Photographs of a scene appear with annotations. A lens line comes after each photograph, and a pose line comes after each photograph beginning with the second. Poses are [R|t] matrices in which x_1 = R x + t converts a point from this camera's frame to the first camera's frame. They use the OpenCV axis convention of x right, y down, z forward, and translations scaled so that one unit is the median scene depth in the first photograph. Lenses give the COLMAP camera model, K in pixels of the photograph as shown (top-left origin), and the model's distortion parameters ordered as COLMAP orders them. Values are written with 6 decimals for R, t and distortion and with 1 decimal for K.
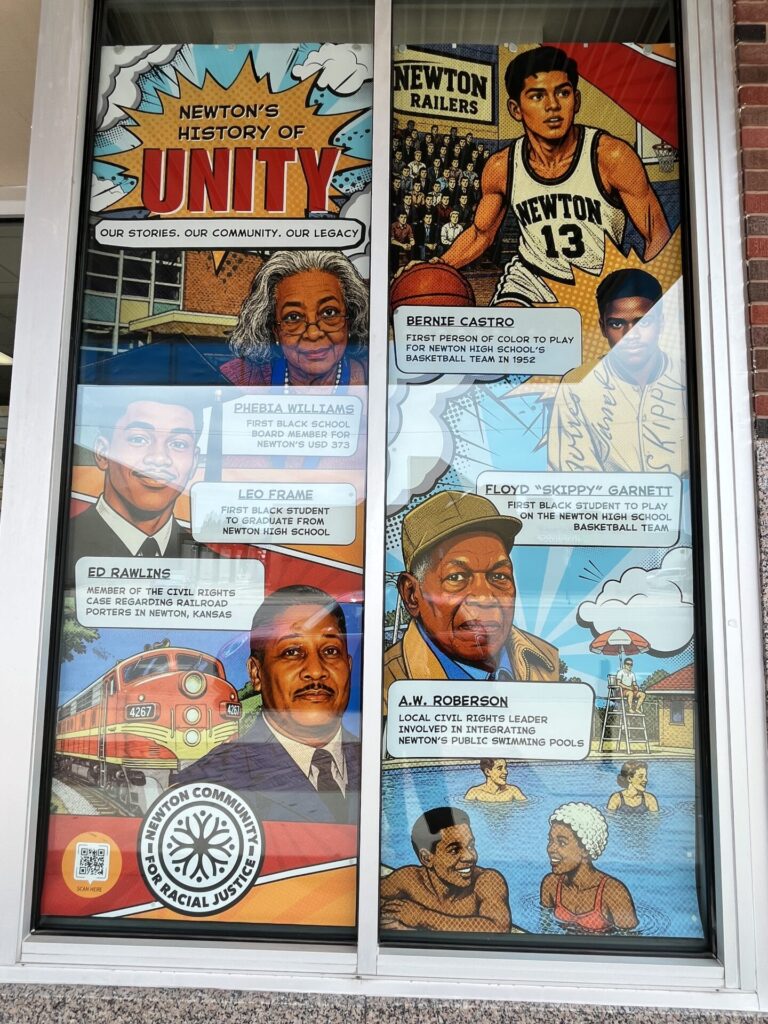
lens RADIAL K [[539.0, 0, 384.0], [0, 539.0, 512.0], [0, 0, 1]] dist [0.003279, -0.000593]
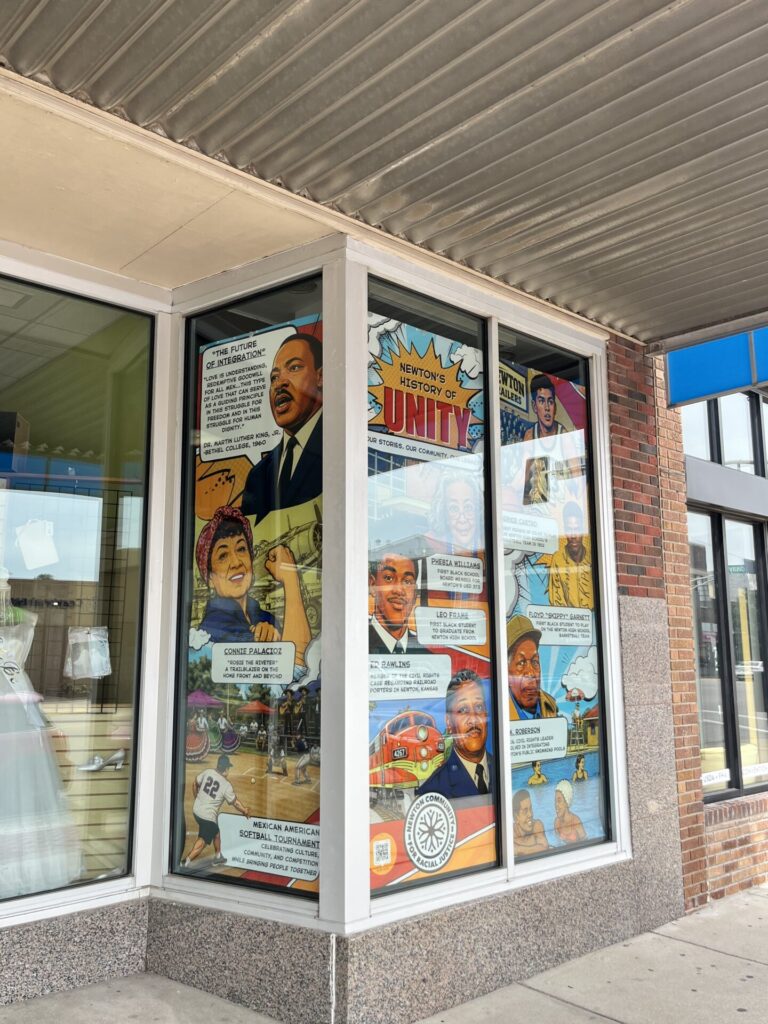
lens RADIAL K [[853.3, 0, 384.0], [0, 853.3, 512.0], [0, 0, 1]] dist [0.140223, -0.268002]
pose [[0.728004, 0.097290, 0.678634, -2.246541], [-0.049694, 0.994764, -0.089302, -0.106787], [-0.683769, 0.031288, 0.729027, -0.833880]]
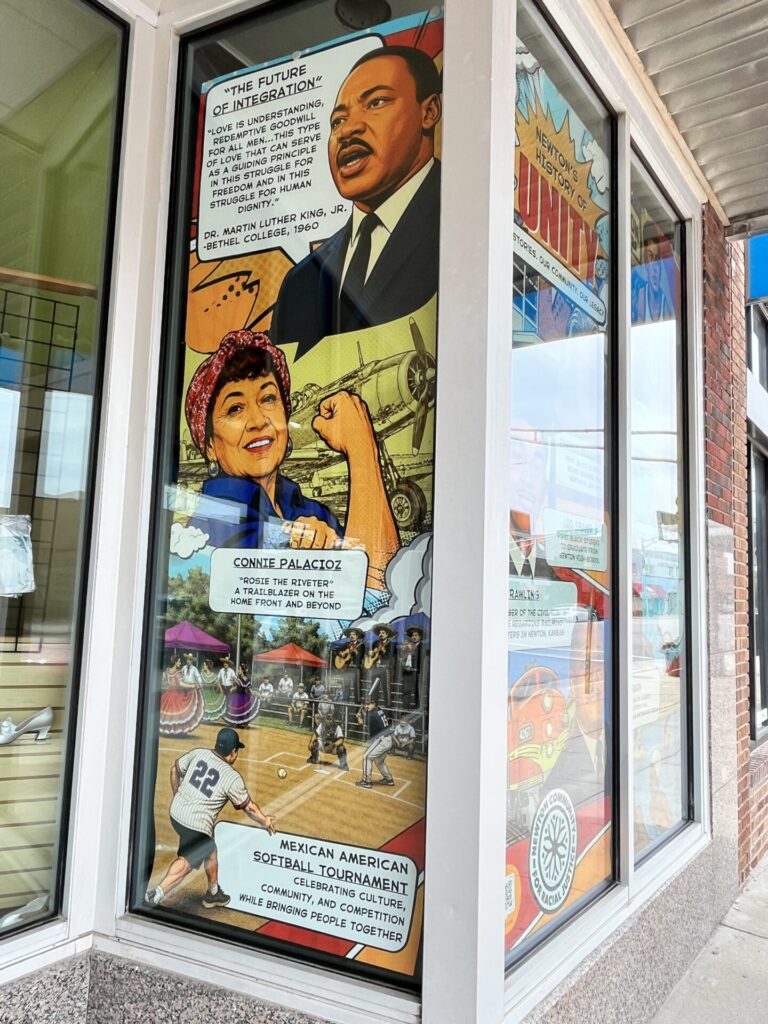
lens RADIAL K [[708.2, 0, 384.0], [0, 708.2, 512.0], [0, 0, 1]] dist [0.030319, -0.041506]
pose [[0.596032, 0.094668, 0.797360, -1.668051], [-0.100287, 0.994027, -0.043052, 0.045098], [-0.796673, -0.054304, 0.601966, 0.432170]]
